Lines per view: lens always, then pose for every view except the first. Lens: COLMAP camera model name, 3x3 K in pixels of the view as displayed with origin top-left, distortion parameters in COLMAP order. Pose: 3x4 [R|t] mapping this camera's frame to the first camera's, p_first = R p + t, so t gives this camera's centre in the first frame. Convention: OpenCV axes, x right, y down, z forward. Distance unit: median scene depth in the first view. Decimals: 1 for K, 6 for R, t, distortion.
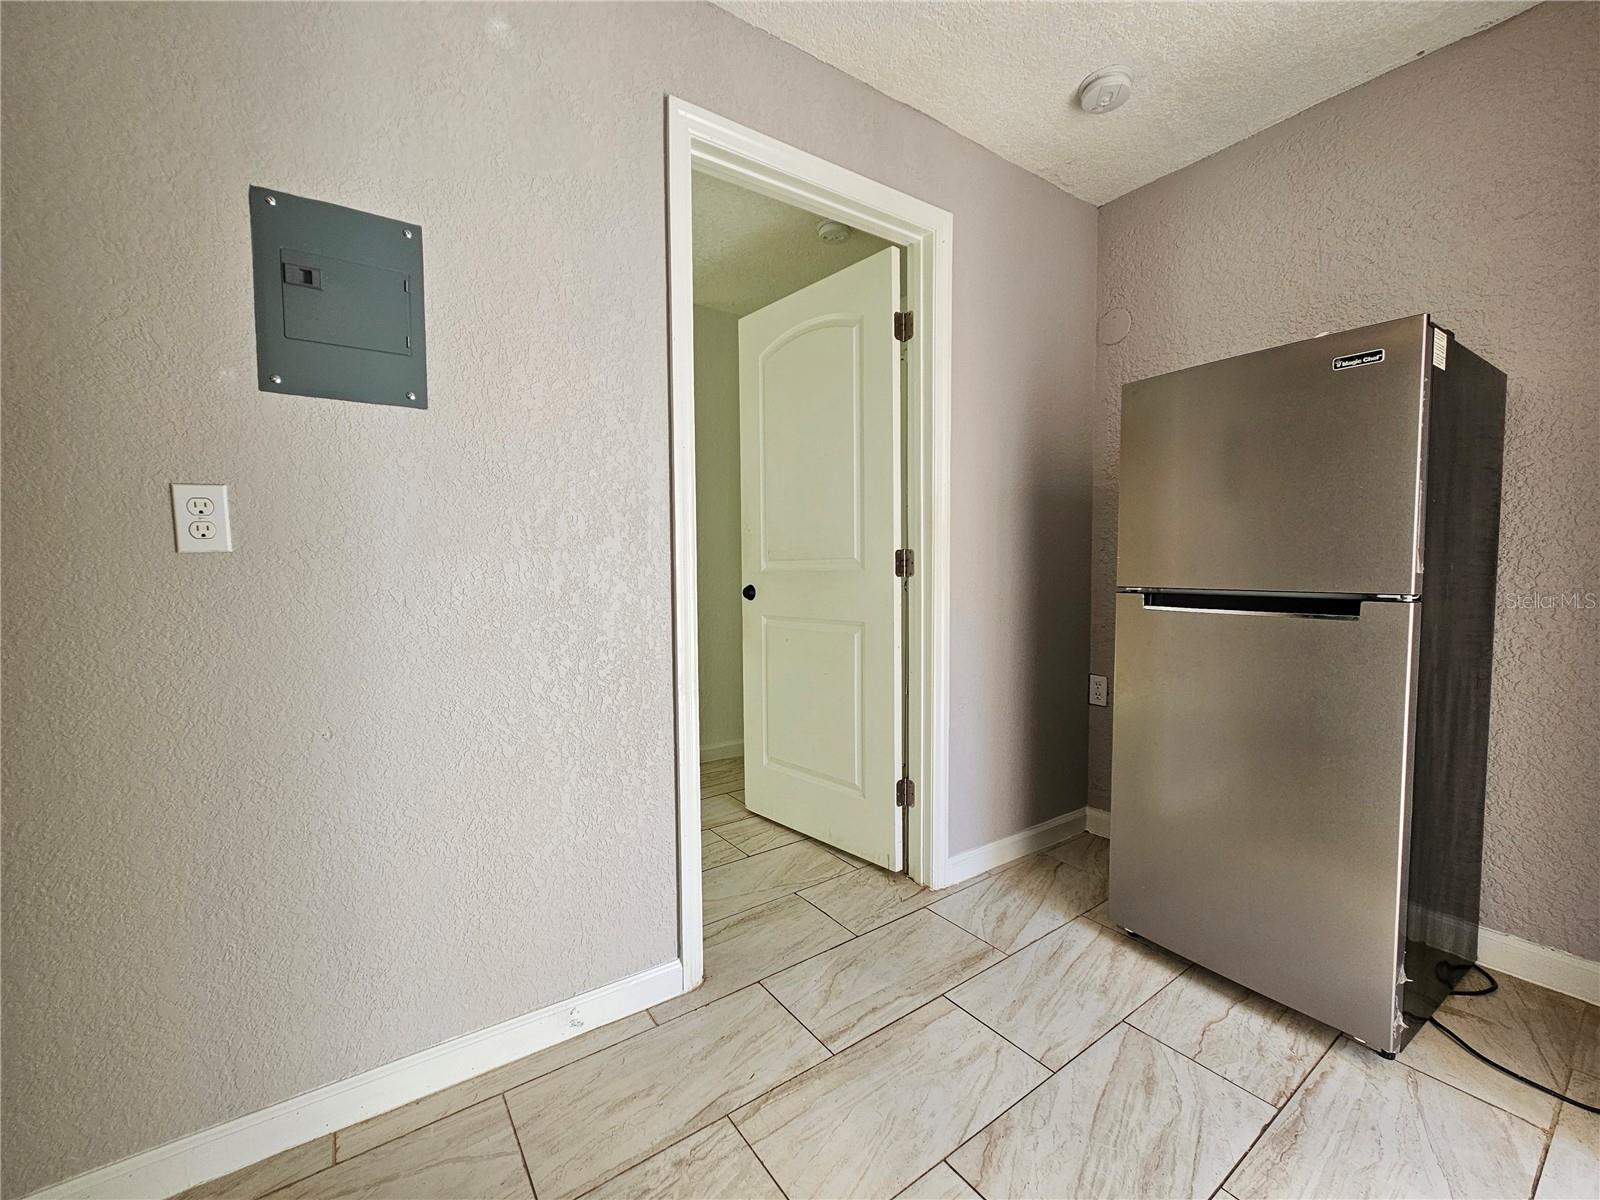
lens RADIAL K [[653.4, 0, 792.2], [0, 653.4, 596.5], [0, 0, 1]] dist [-0.000641, 0.001654]
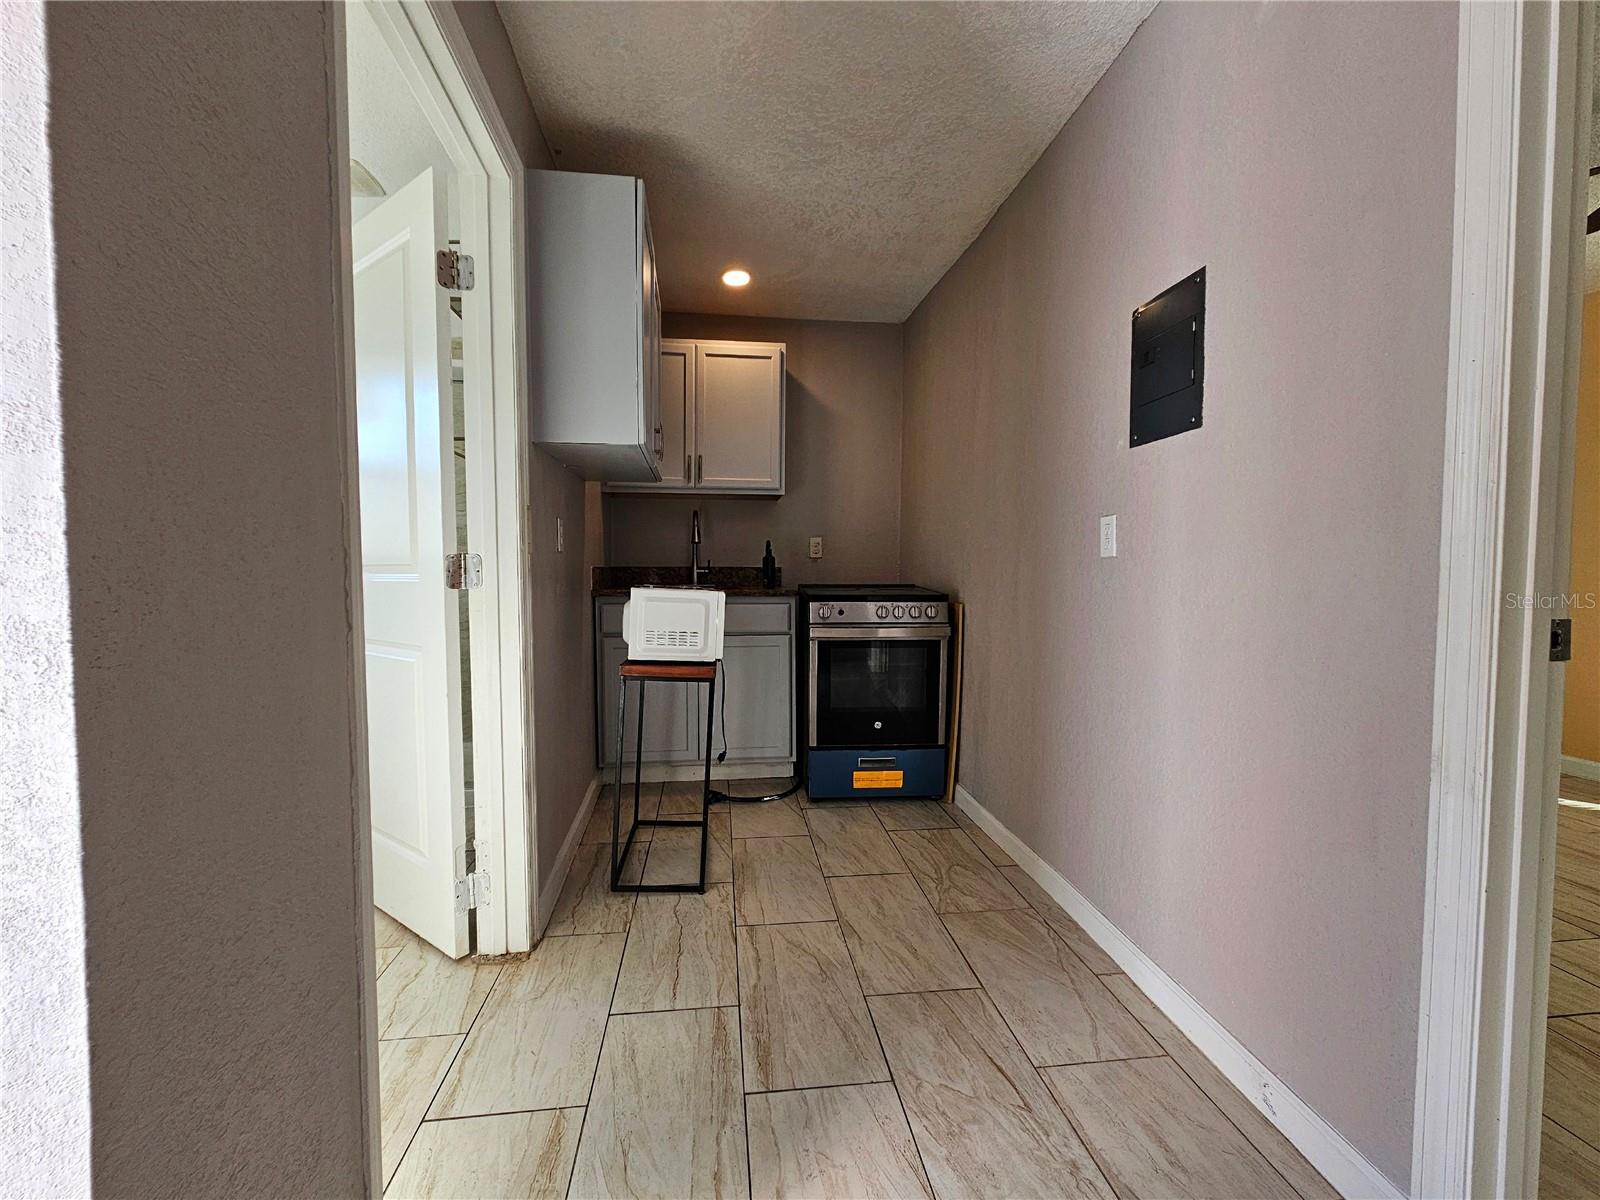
lens RADIAL K [[653.4, 0, 793.7], [0, 653.4, 603.2], [0, 0, 1]] dist [-0.000641, 0.001654]
pose [[-0.472844, 0.047704, -0.879854, 0.843612], [-0.043975, 0.996012, 0.077635, -0.042014], [0.880048, 0.075400, -0.468860, 1.003378]]
